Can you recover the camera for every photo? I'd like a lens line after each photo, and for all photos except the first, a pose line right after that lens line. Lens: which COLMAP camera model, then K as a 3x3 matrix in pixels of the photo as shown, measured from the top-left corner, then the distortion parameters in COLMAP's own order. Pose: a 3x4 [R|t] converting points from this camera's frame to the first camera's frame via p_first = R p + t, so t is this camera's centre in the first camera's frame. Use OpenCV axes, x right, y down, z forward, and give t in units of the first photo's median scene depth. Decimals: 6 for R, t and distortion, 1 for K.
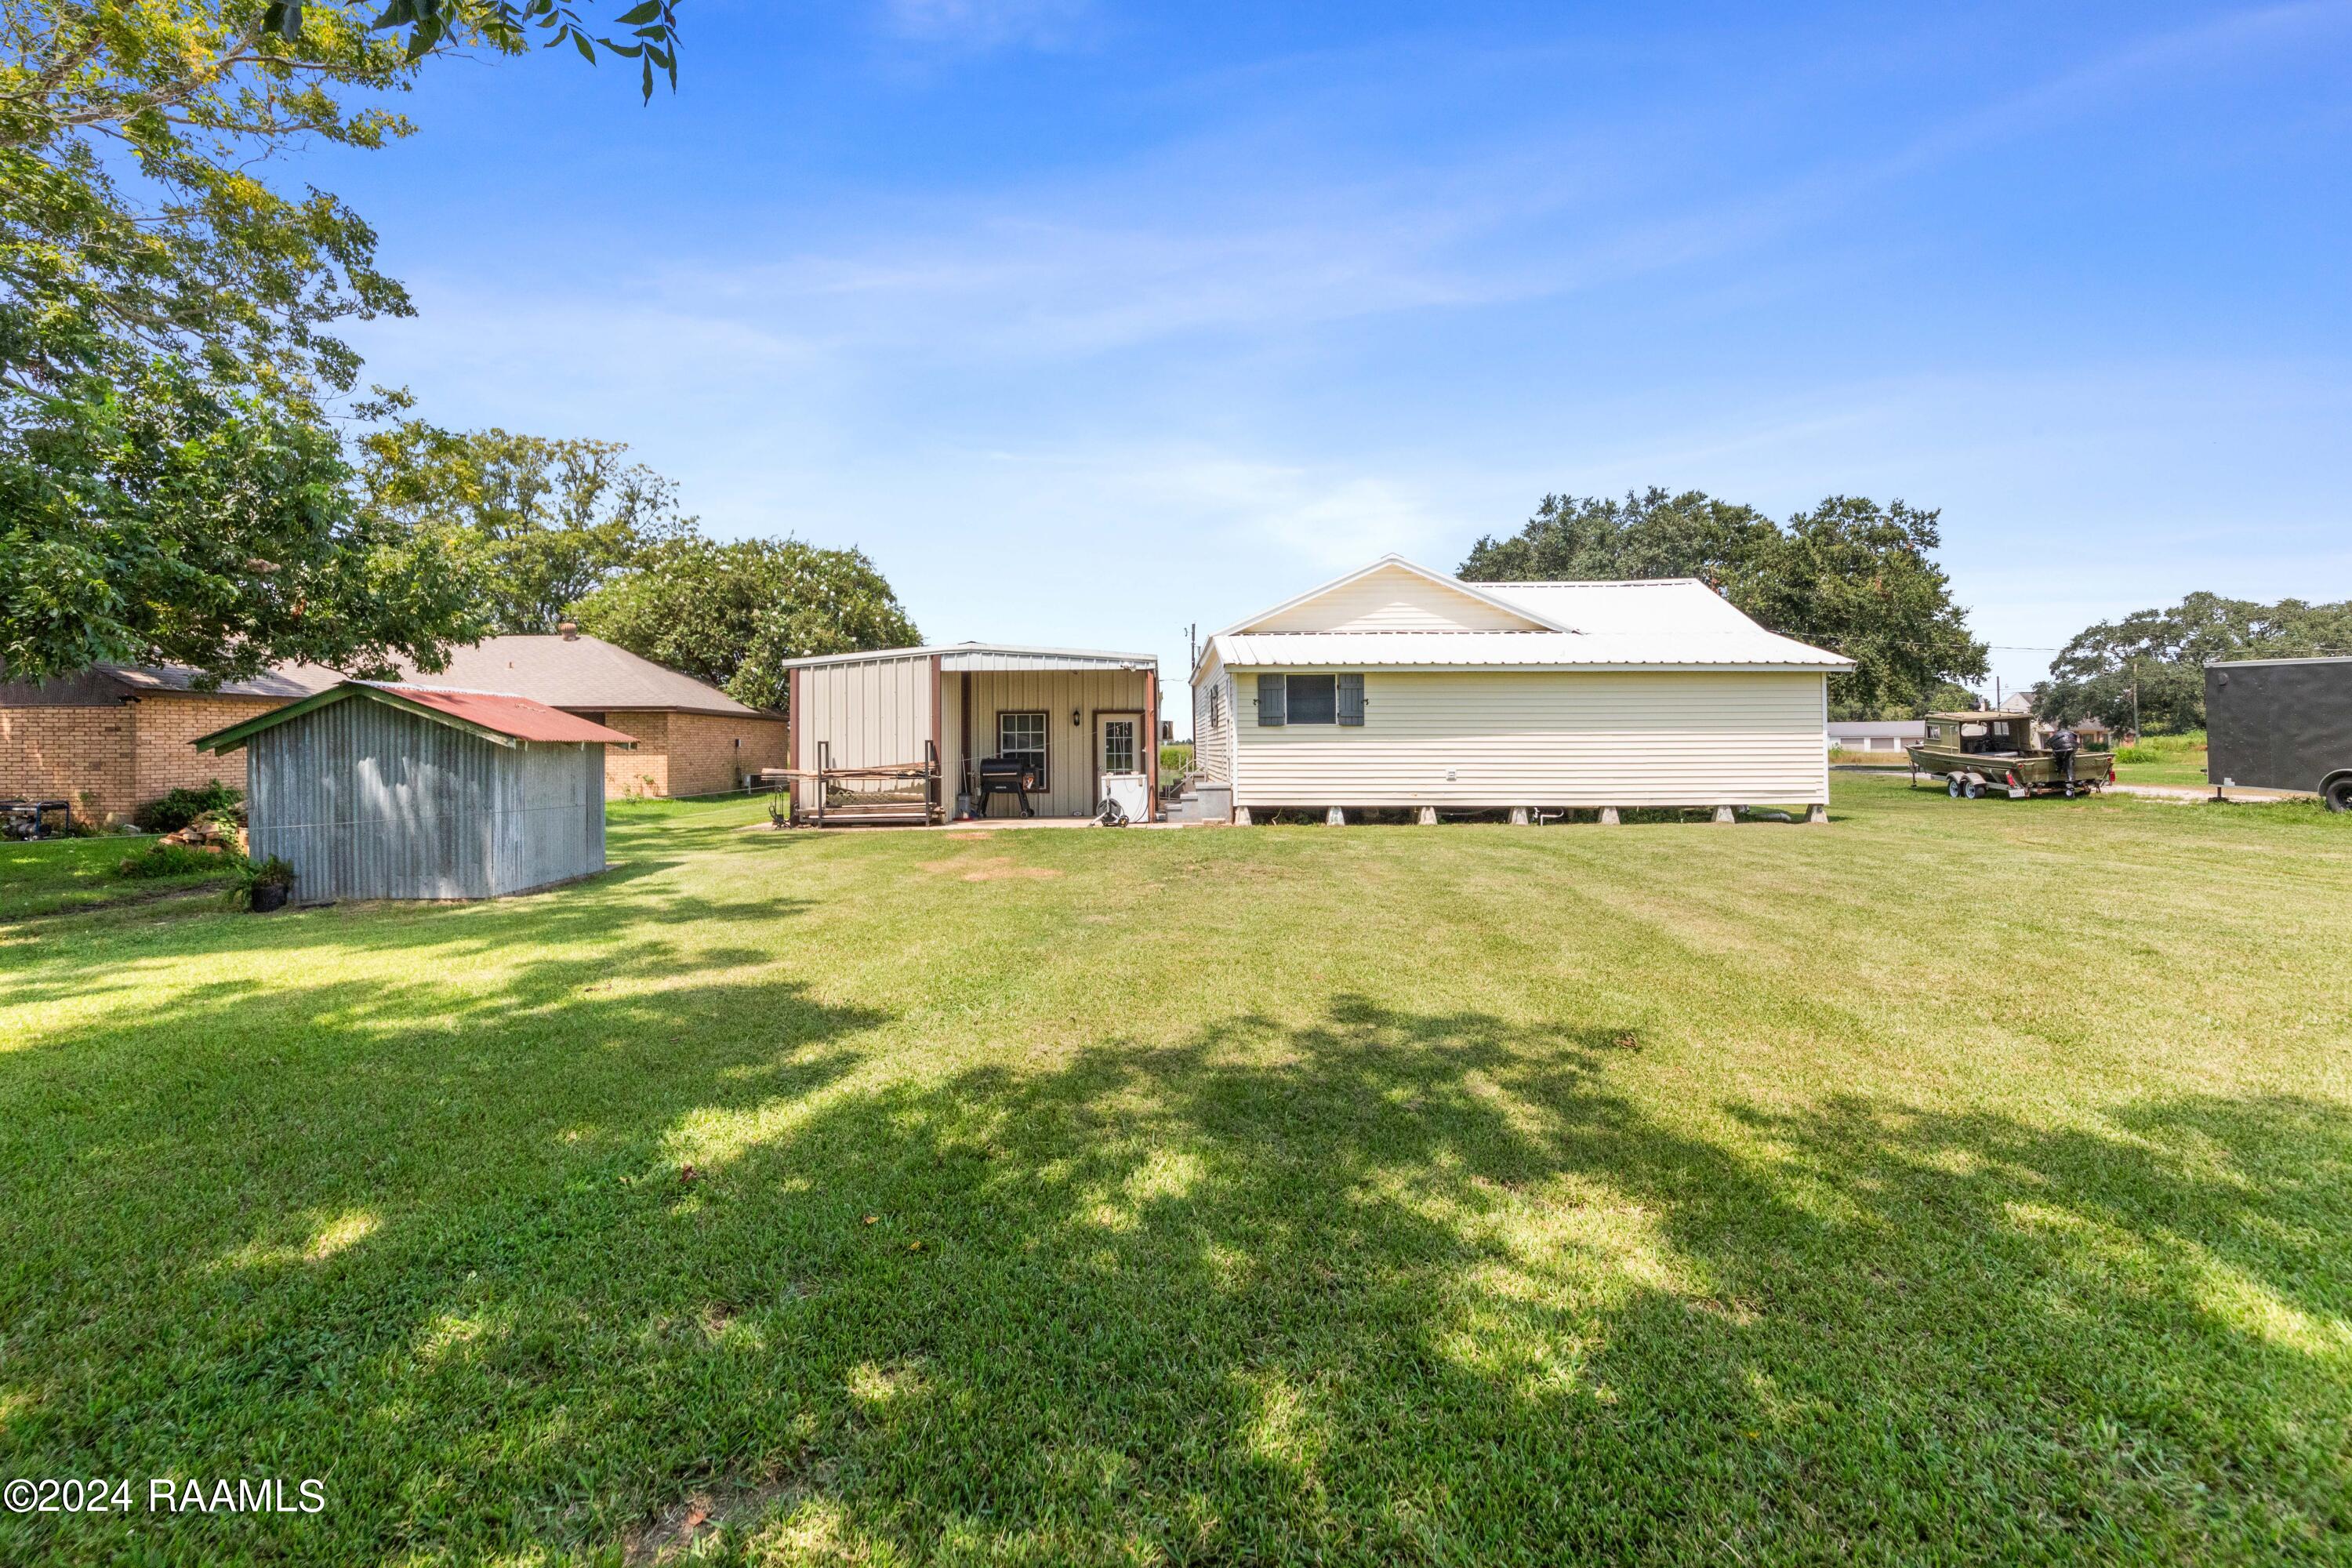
lens RADIAL K [[930.5, 0, 1129.1], [0, 930.5, 780.2], [0, 0, 1]] dist [-0.000353, -0.000130]
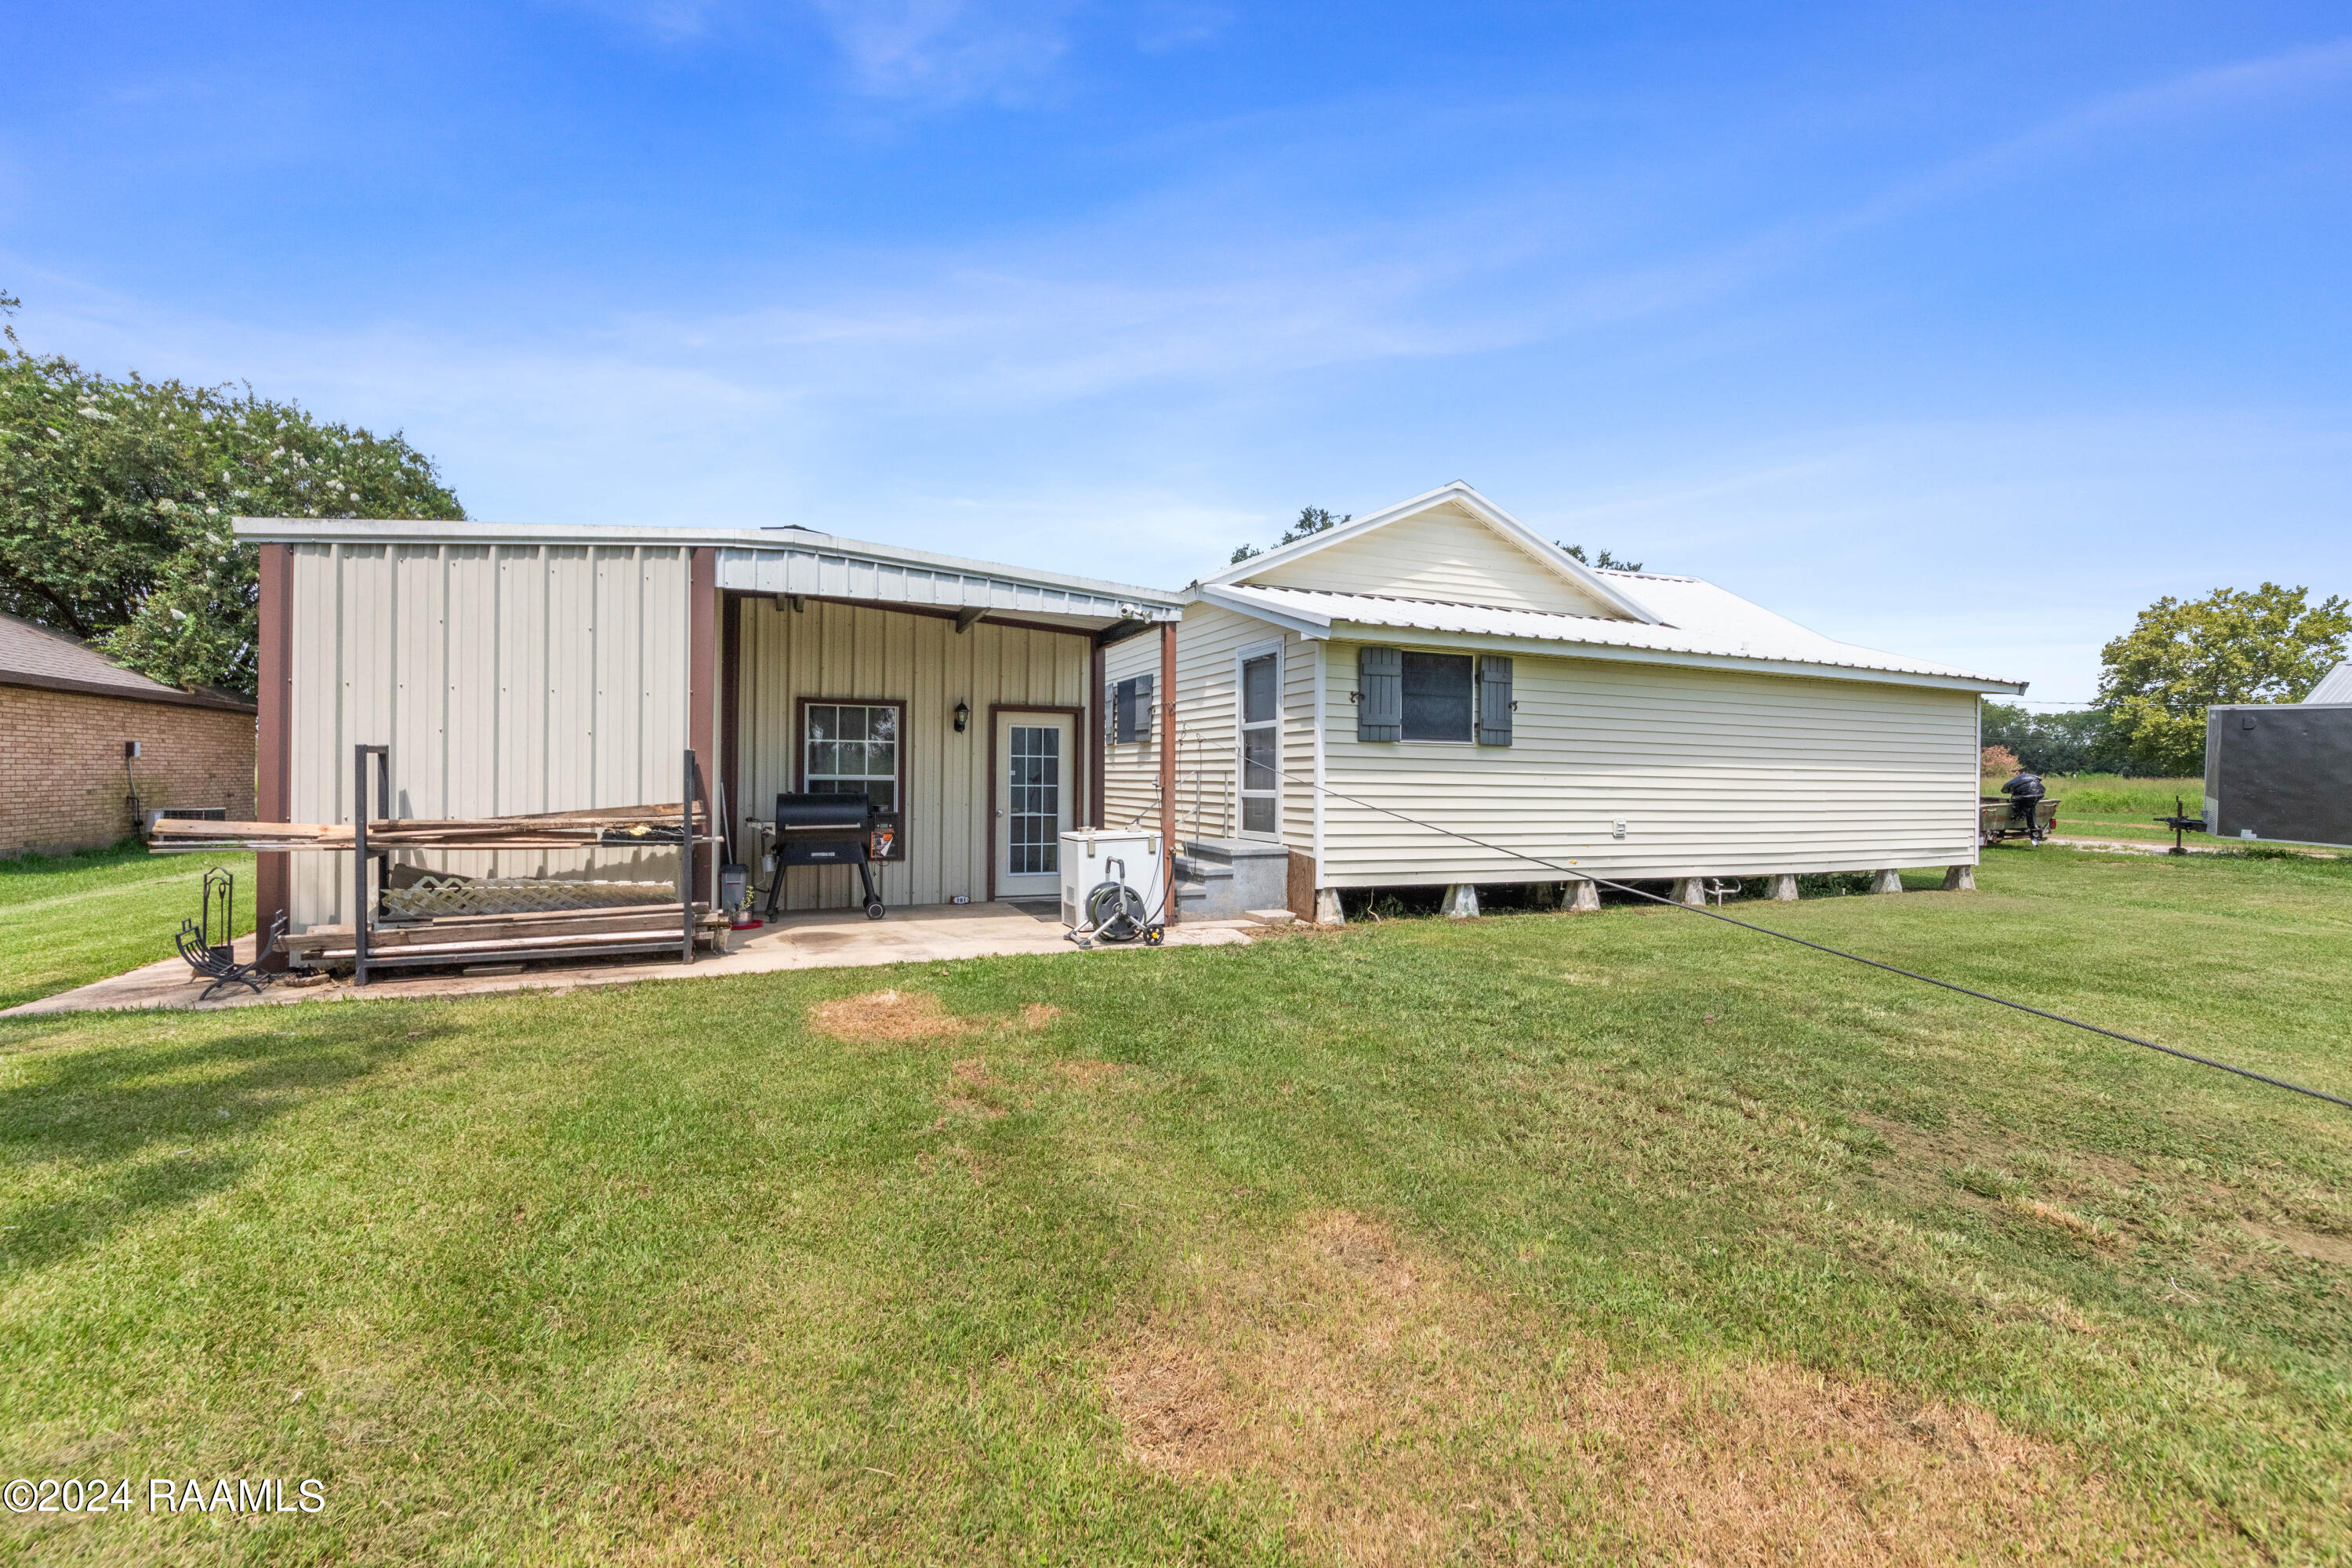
lens RADIAL K [[957.8, 0, 1152.5], [0, 957.8, 807.2], [0, 0, 1]] dist [-0.018993, 0.007886]
pose [[0.918622, 0.004631, 0.395110, -0.189698], [-0.005060, 0.999987, 0.000045, -0.018832], [-0.395105, -0.002040, 0.918634, 0.522866]]
